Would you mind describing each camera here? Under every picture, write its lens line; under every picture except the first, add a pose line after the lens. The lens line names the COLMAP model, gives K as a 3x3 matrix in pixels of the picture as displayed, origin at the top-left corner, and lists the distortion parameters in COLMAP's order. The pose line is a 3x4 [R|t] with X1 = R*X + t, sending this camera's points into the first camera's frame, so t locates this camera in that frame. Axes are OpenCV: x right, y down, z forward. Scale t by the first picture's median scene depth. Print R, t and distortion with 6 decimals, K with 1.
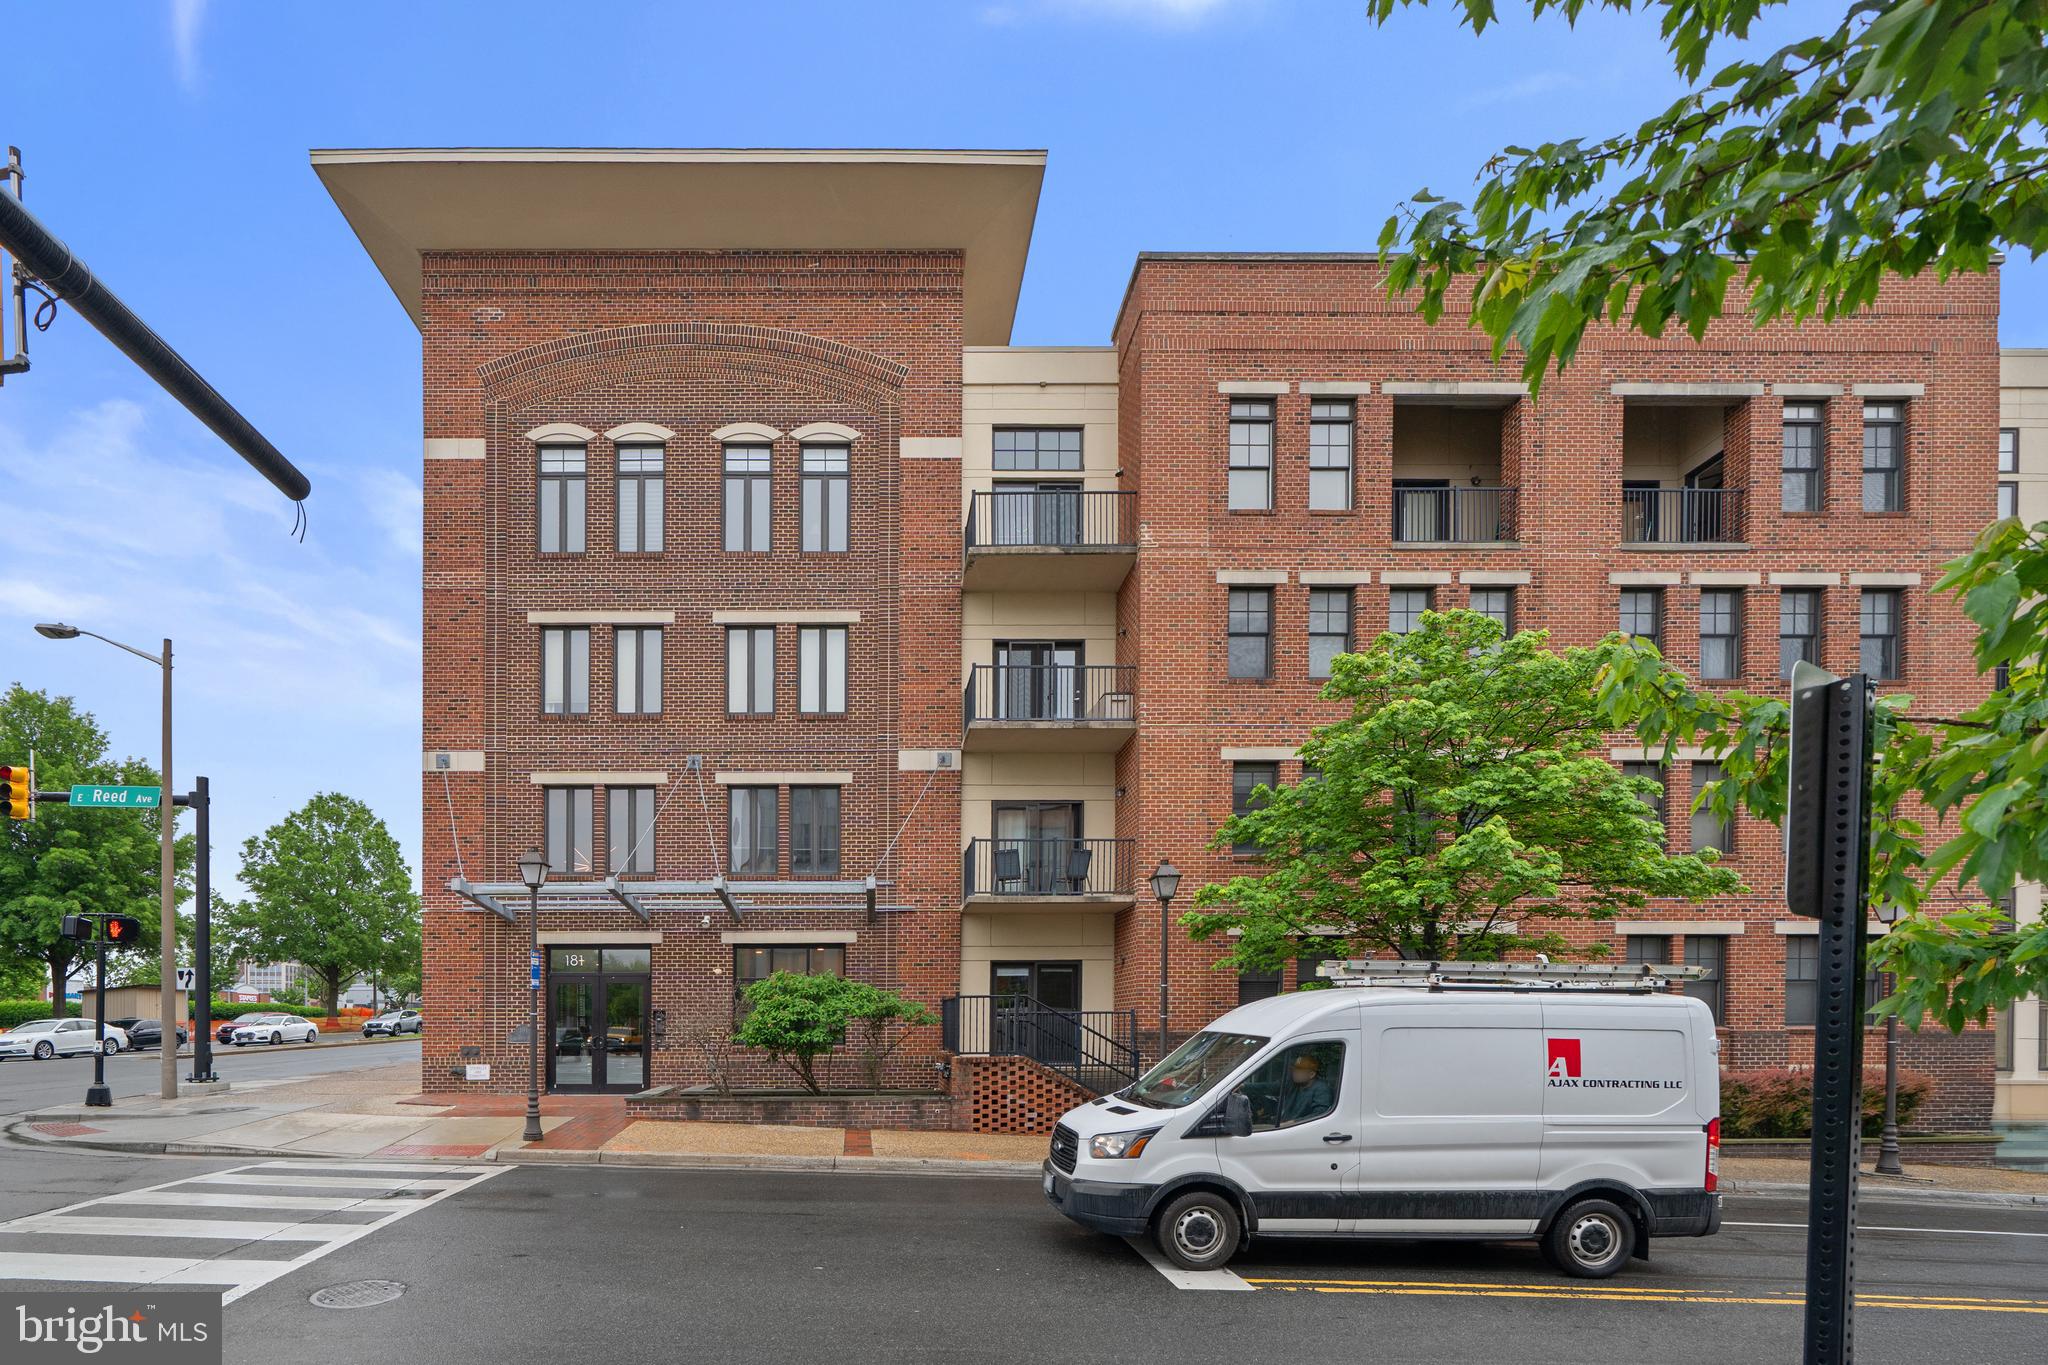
lens RADIAL K [[933.5, 0, 1023.8], [0, 933.5, 685.1], [0, 0, 1]] dist [-0.005104, 0.001901]
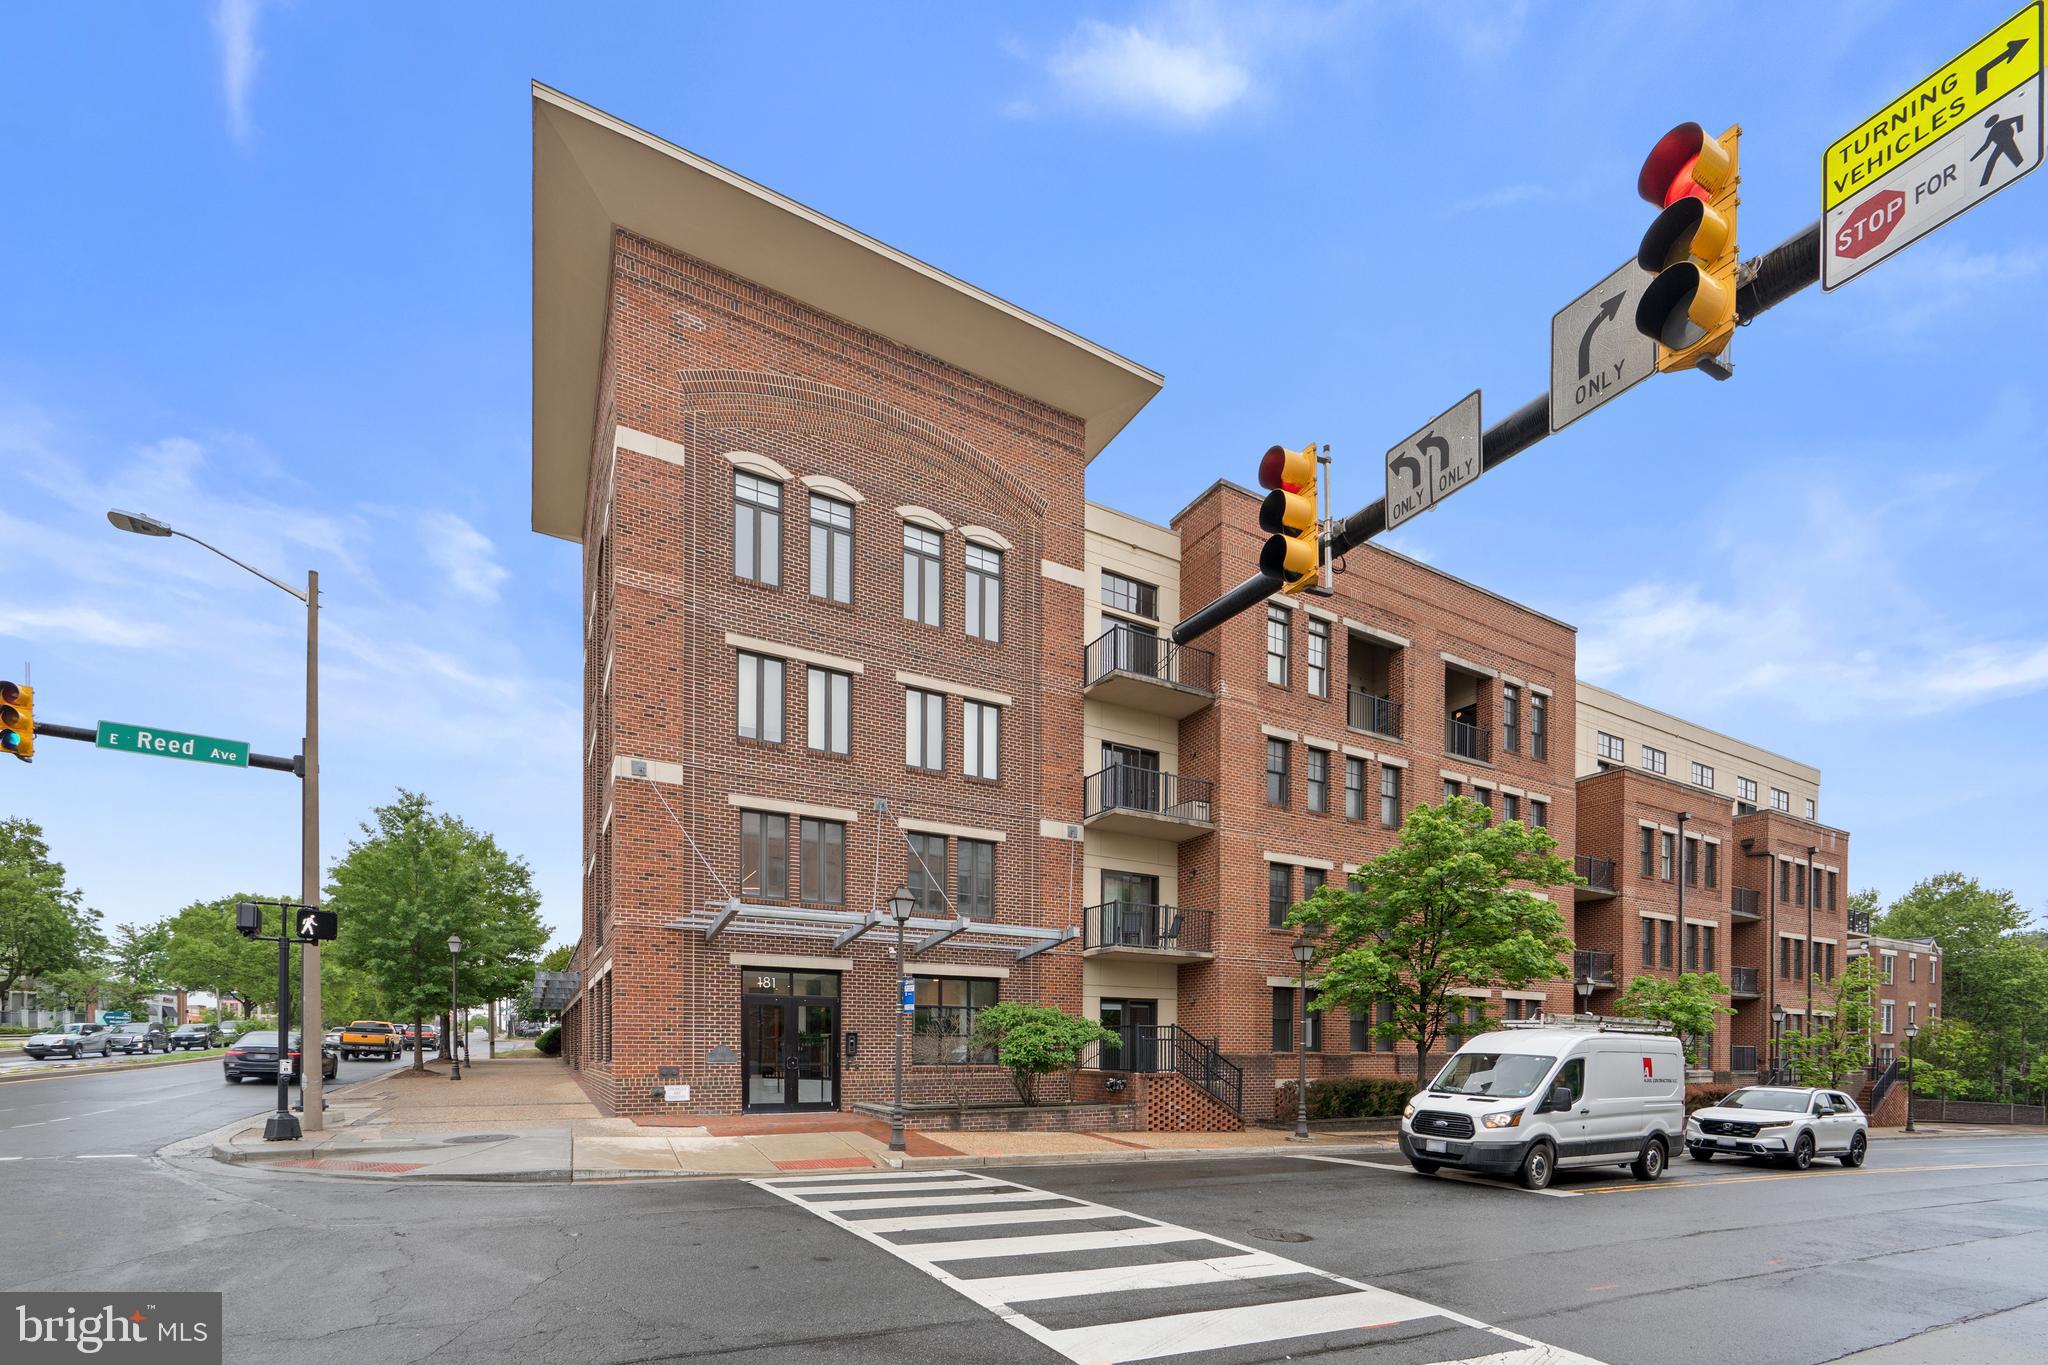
lens RADIAL K [[933.5, 0, 933.4], [0, 933.5, 648.6], [0, 0, 1]] dist [-0.005104, 0.001901]
pose [[0.857423, 0.209647, 0.469973, -0.883468], [-0.182421, 0.977773, -0.103357, 0.003340], [-0.481195, 0.002888, 0.876609, -0.007058]]
